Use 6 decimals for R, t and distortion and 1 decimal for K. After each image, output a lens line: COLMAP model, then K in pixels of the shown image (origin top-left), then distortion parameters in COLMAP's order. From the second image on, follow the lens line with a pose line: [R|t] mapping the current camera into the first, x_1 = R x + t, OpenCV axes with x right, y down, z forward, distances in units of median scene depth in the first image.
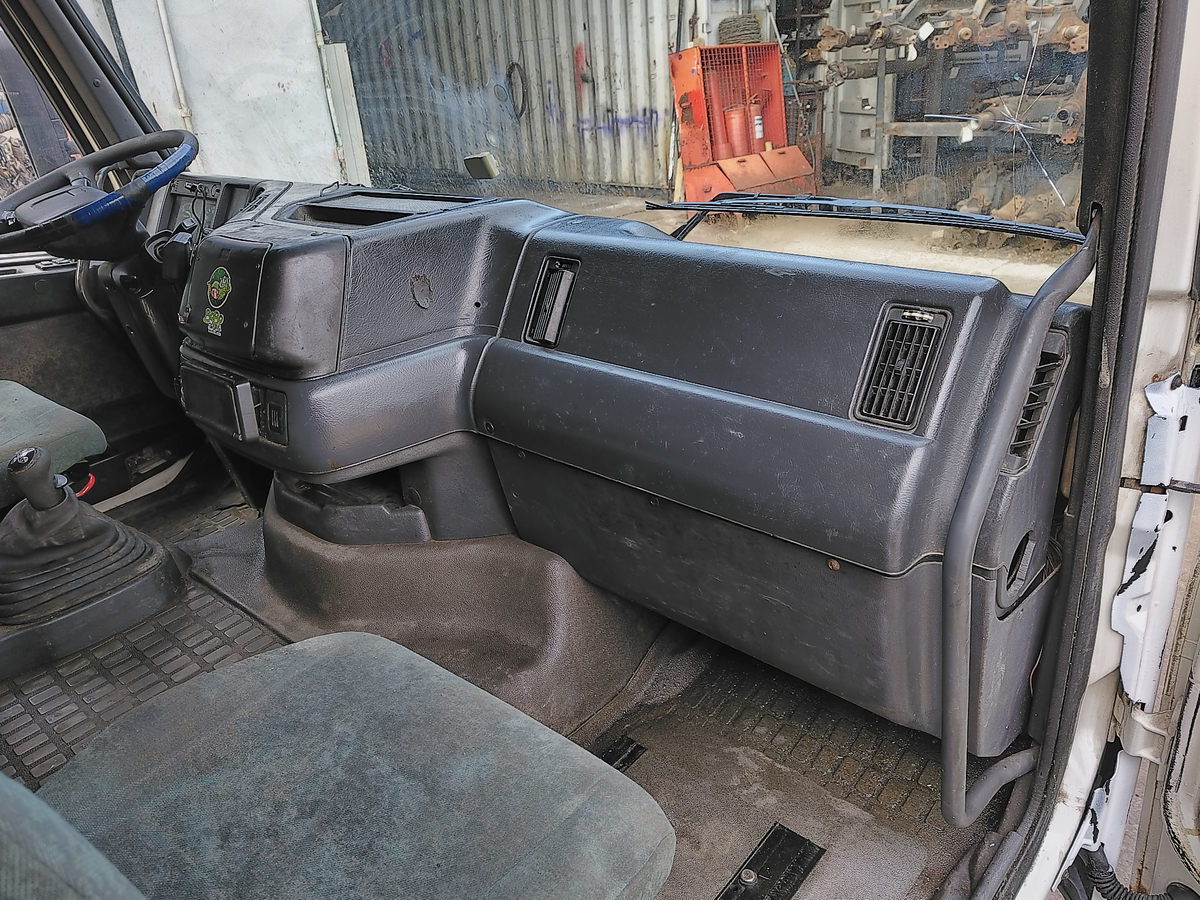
lens RADIAL K [[881.4, 0, 600.0], [0, 881.4, 450.0], [0, 0, 1]] dist [0.034289, -0.005388]
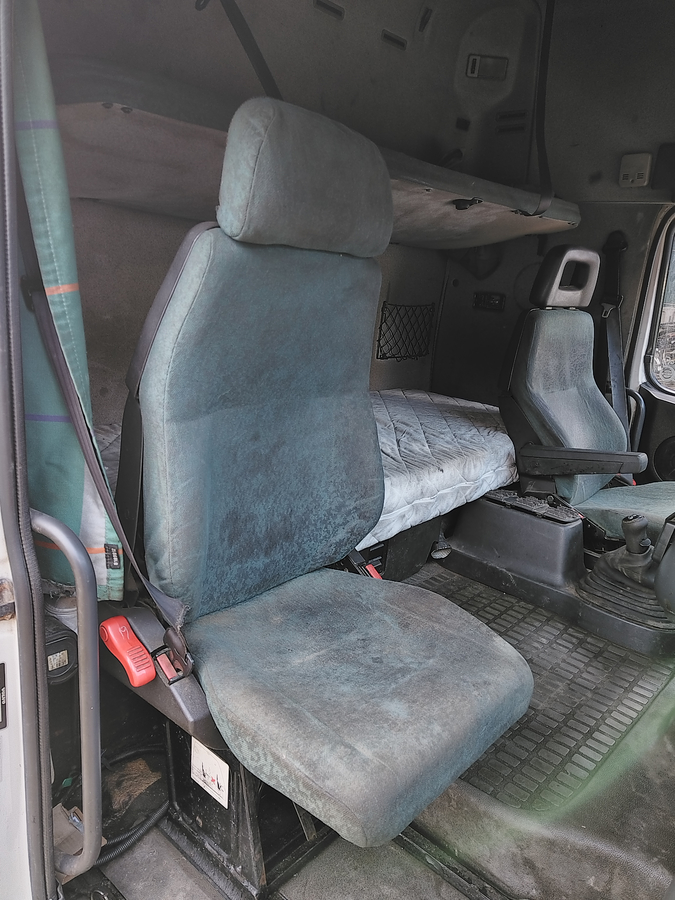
lens RADIAL K [[661.0, 0, 337.5], [0, 661.0, 450.0], [0, 0, 1]] dist [0.034289, -0.005388]
pose [[-0.016393, 0.345661, -0.938216, 0.464458], [-0.499374, 0.810101, 0.307185, -0.193057], [0.866231, 0.473557, 0.159334, 0.265709]]
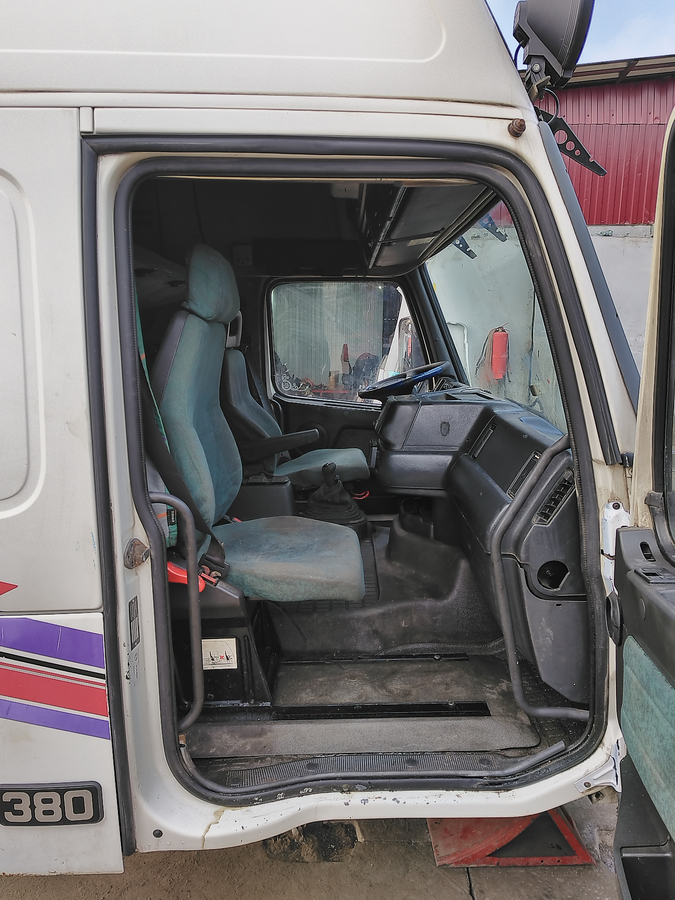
lens RADIAL K [[661.0, 0, 337.5], [0, 661.0, 450.0], [0, 0, 1]] dist [0.034289, -0.005388]
pose [[0.658103, 0.200469, -0.725750, 0.821201], [-0.358632, 0.930996, -0.068041, 0.092814], [0.662030, 0.305055, 0.684586, -0.375878]]
